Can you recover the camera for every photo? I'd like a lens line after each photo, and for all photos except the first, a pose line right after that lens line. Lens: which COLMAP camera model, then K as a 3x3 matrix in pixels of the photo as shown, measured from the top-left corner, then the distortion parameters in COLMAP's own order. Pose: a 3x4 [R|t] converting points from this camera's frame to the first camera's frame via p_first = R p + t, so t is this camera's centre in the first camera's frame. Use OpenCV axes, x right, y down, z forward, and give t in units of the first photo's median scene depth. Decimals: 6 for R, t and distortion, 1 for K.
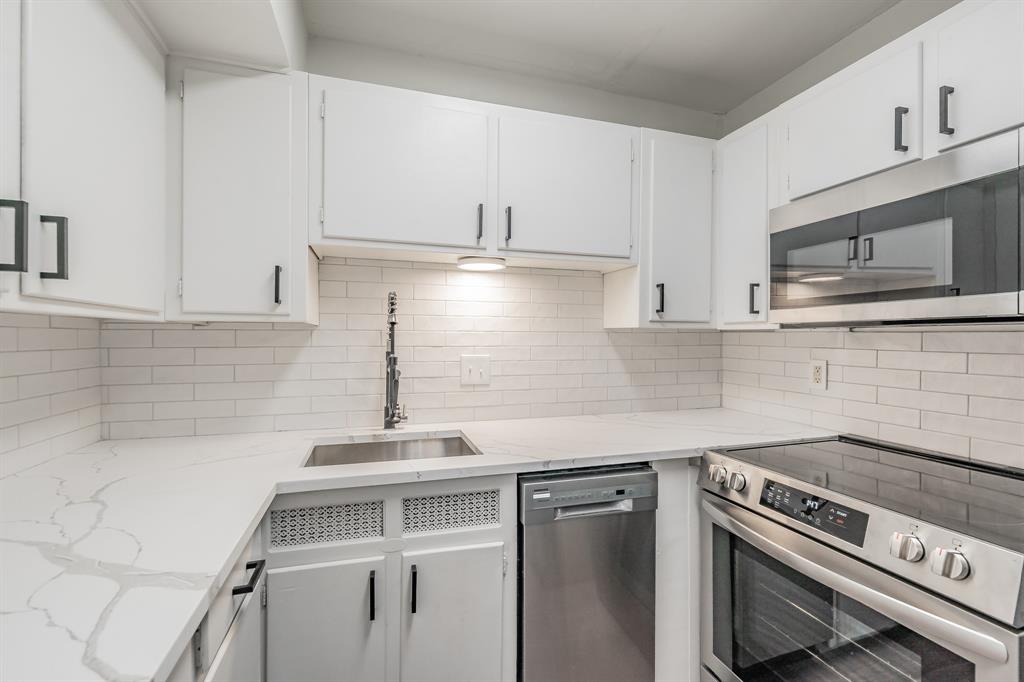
lens RADIAL K [[461.4, 0, 505.5], [0, 461.4, 340.5], [0, 0, 1]] dist [0.002346, -0.001104]
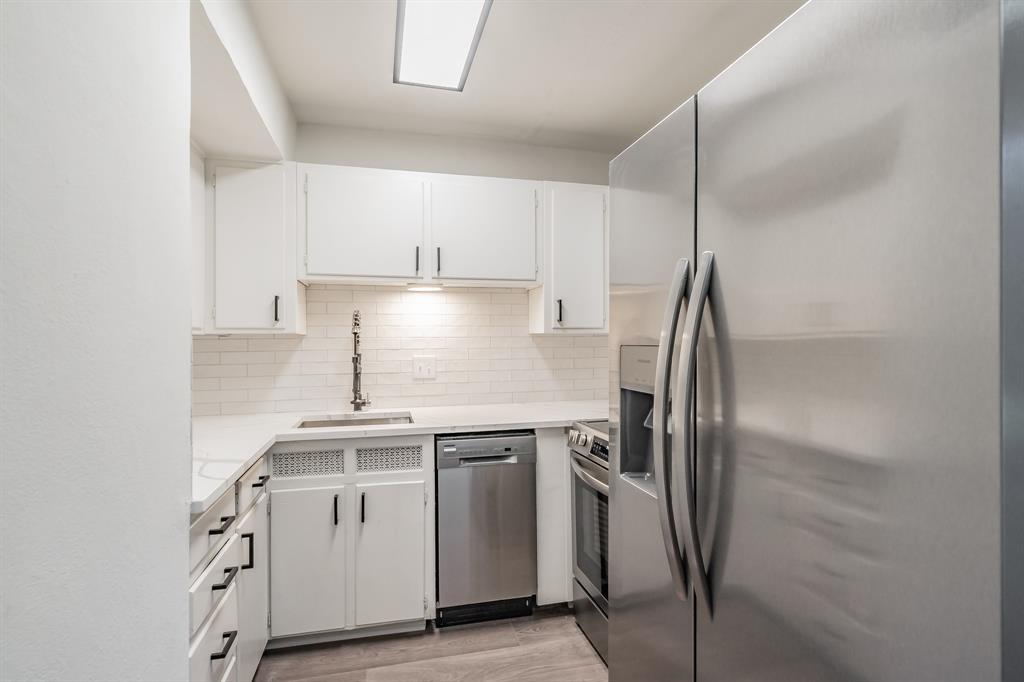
lens RADIAL K [[513.5, 0, 489.8], [0, 513.5, 336.7], [0, 0, 1]] dist [0.002275, 0.000182]
pose [[0.997184, -0.012087, -0.074013, 0.293579], [0.011129, 0.999849, -0.013333, -0.001132], [0.074163, 0.012472, 0.997168, -0.561194]]
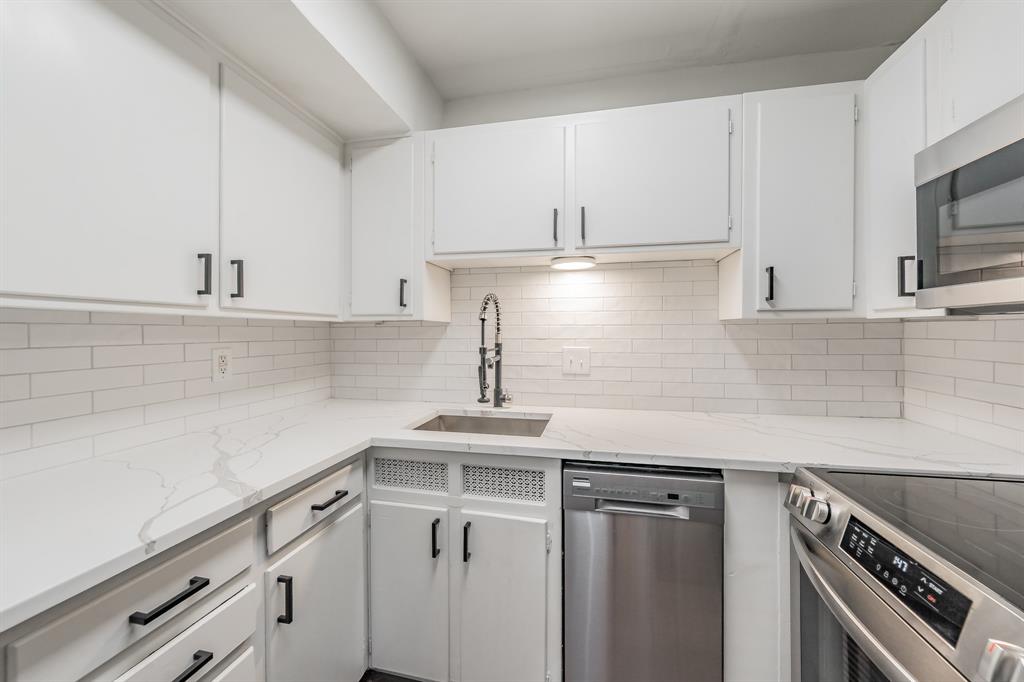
lens RADIAL K [[395.9, 0, 503.3], [0, 395.9, 334.8], [0, 0, 1]] dist [-0.002349, -0.000976]
pose [[0.867311, -0.002600, -0.497759, 0.325656], [0.002724, 0.999996, -0.000479, 0.003254], [0.497759, -0.000940, 0.867315, 0.132332]]
